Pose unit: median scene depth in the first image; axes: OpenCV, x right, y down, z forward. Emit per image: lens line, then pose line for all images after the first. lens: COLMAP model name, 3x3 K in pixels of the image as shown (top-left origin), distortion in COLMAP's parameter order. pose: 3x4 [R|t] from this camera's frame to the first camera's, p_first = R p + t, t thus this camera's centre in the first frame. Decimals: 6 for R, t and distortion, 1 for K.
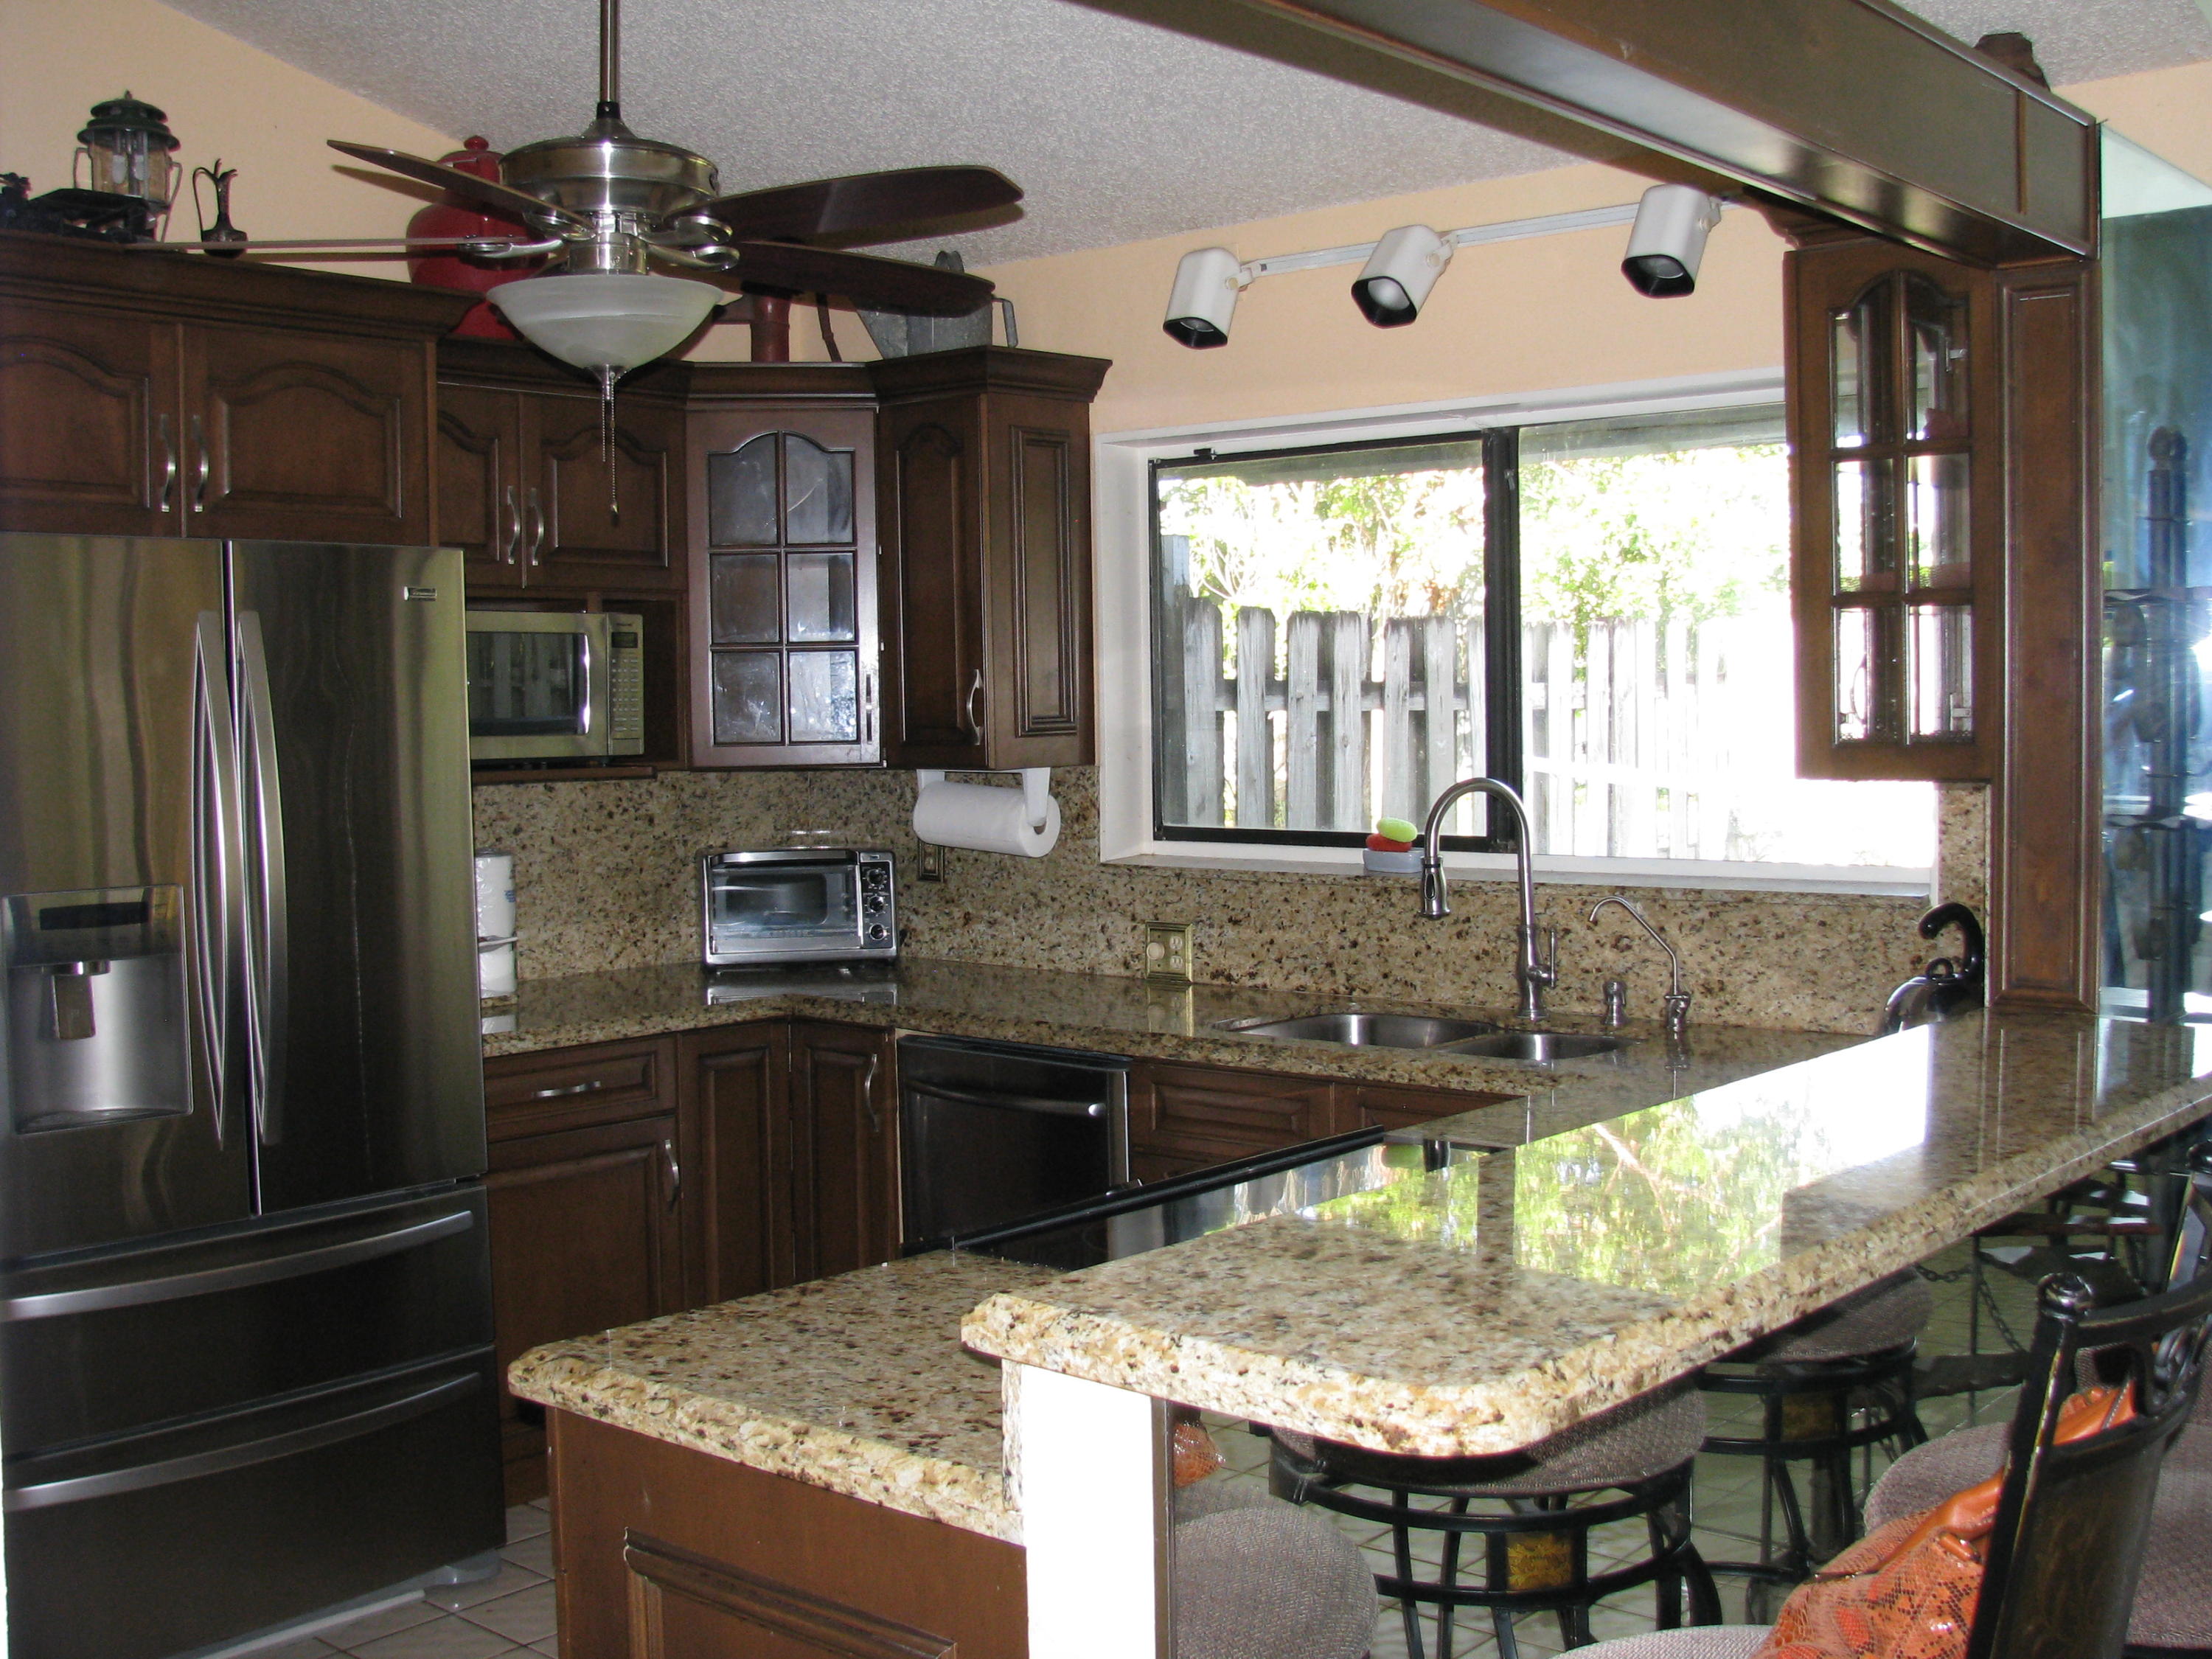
lens RADIAL K [[2381.2, 0, 1136.3], [0, 2381.2, 821.9], [0, 0, 1]] dist [-0.213926, 0.279008]
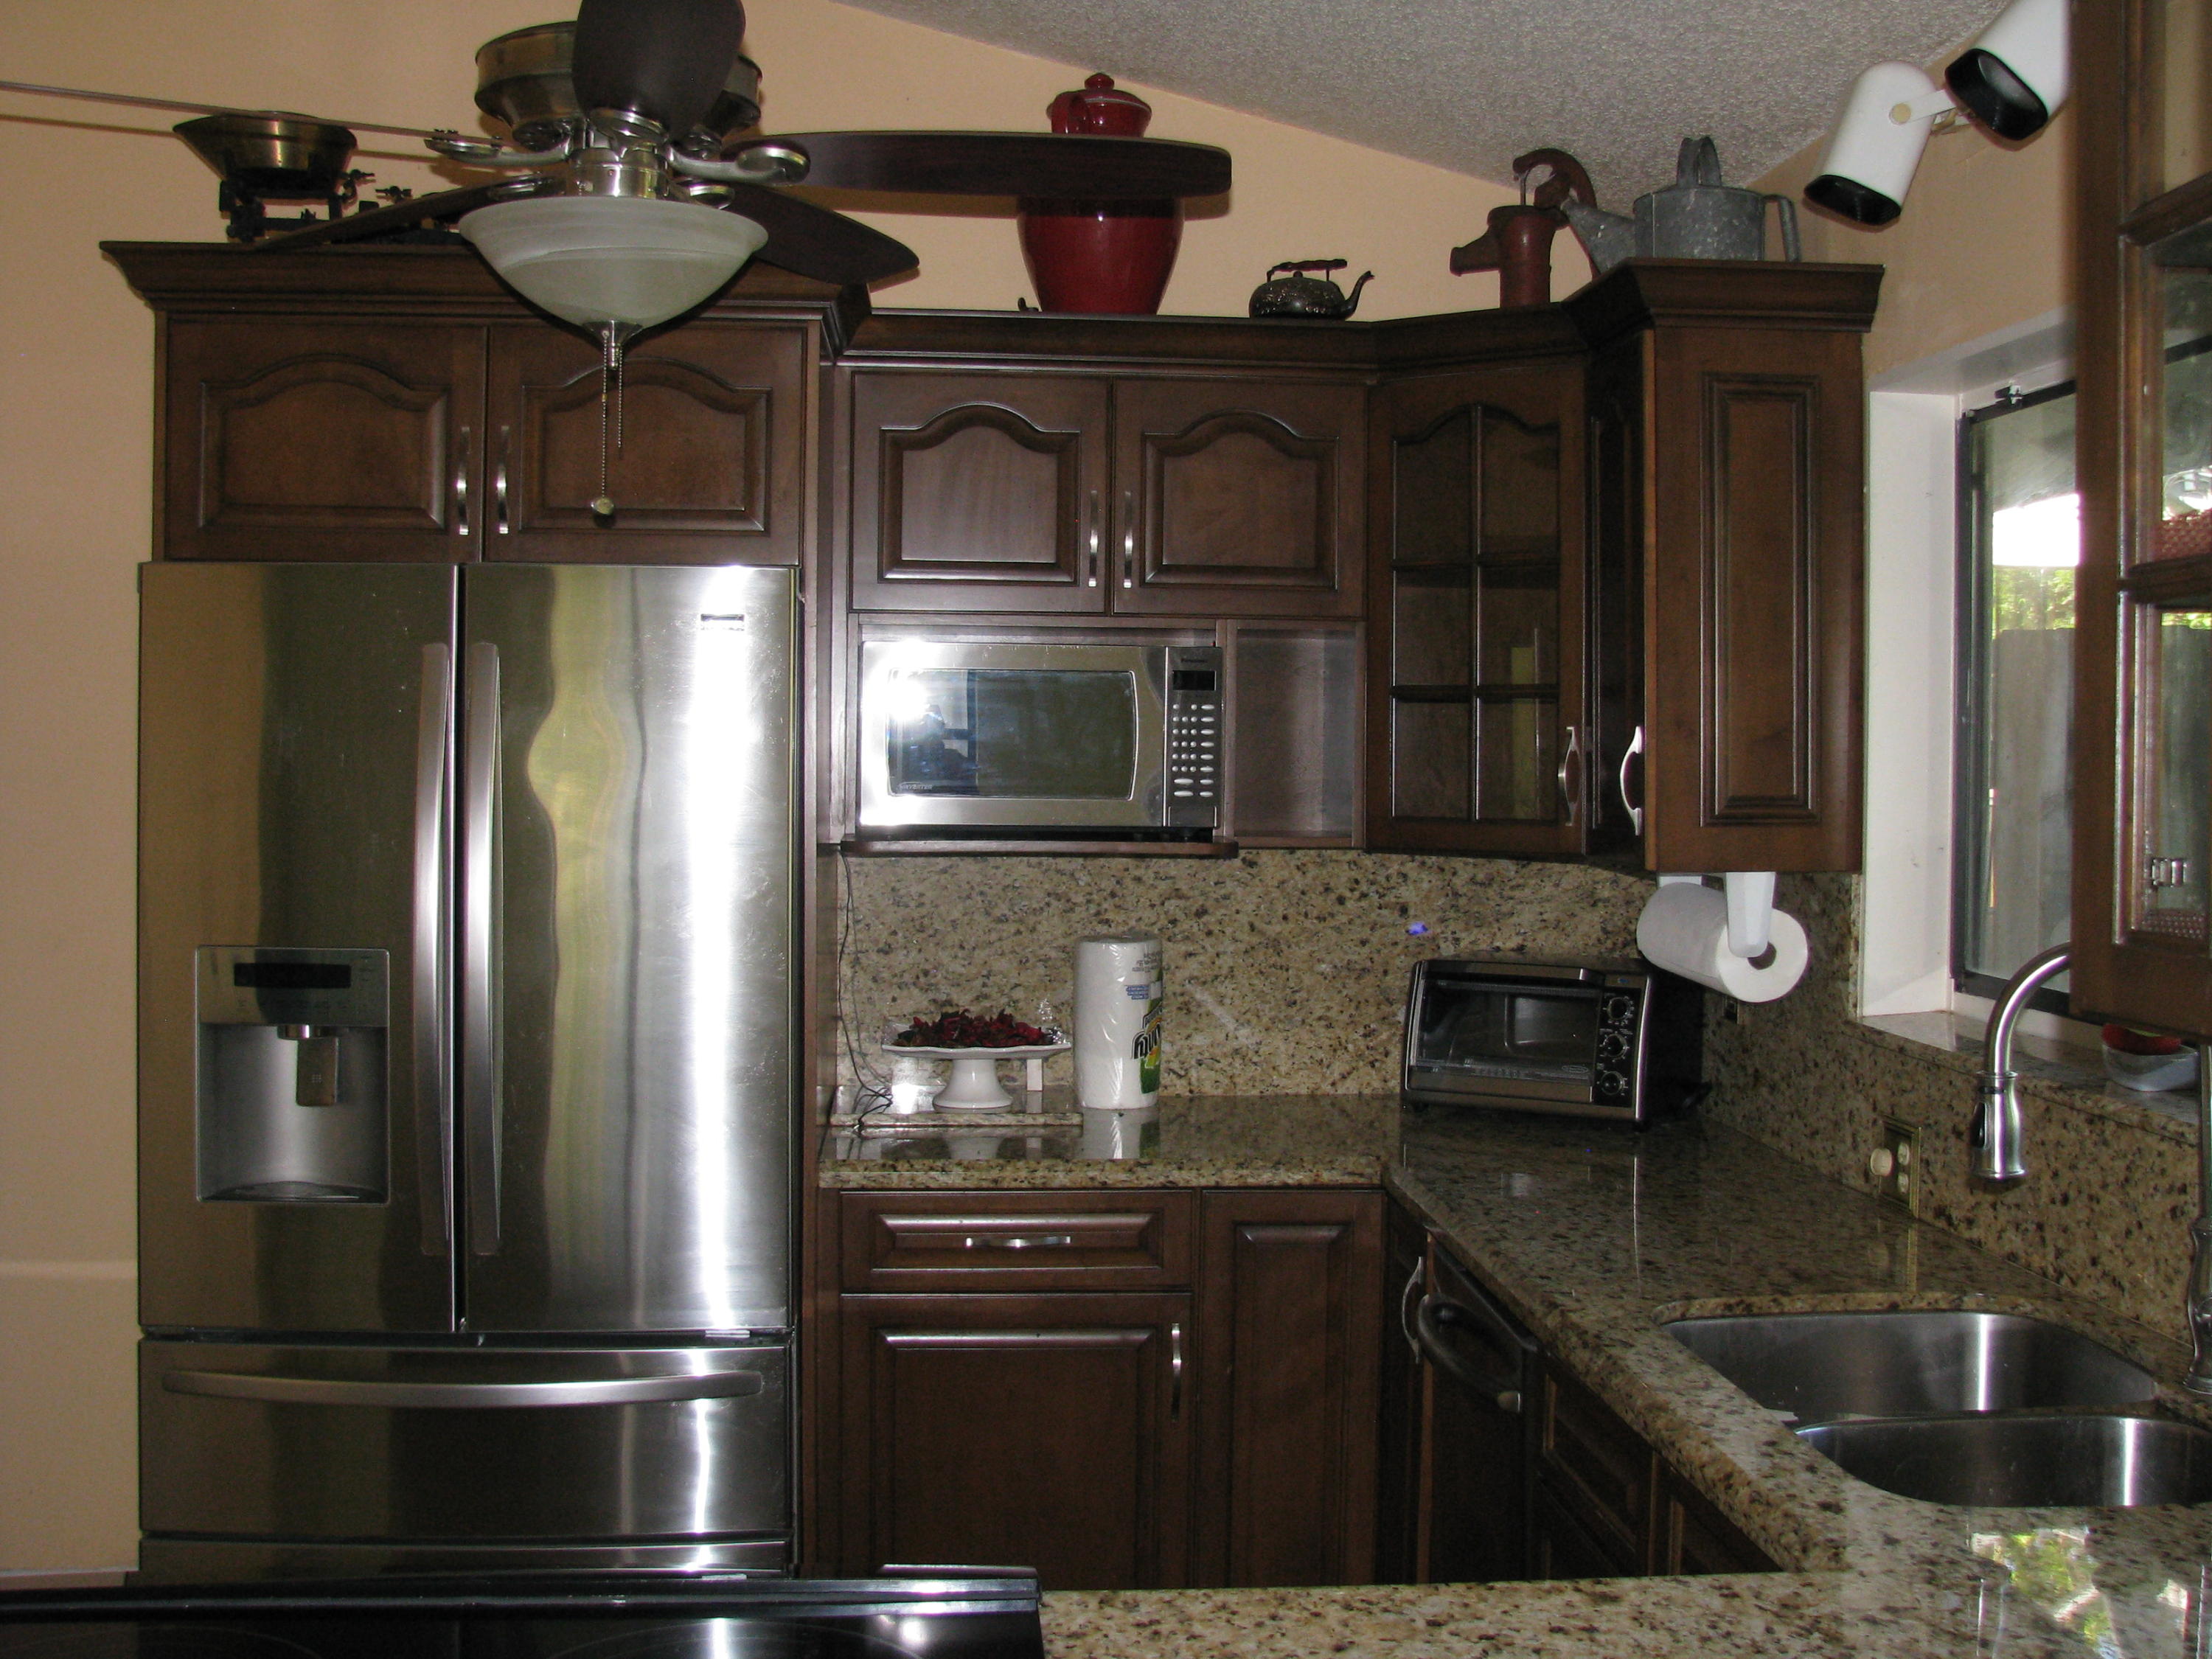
lens RADIAL K [[2381.2, 0, 1136.3], [0, 2381.2, 821.9], [0, 0, 1]] dist [-0.213926, 0.279008]
pose [[0.717991, 0.041871, -0.694792, 0.294617], [-0.055881, 0.998435, 0.002424, -0.028439], [0.693806, 0.037085, 0.719206, 0.384533]]
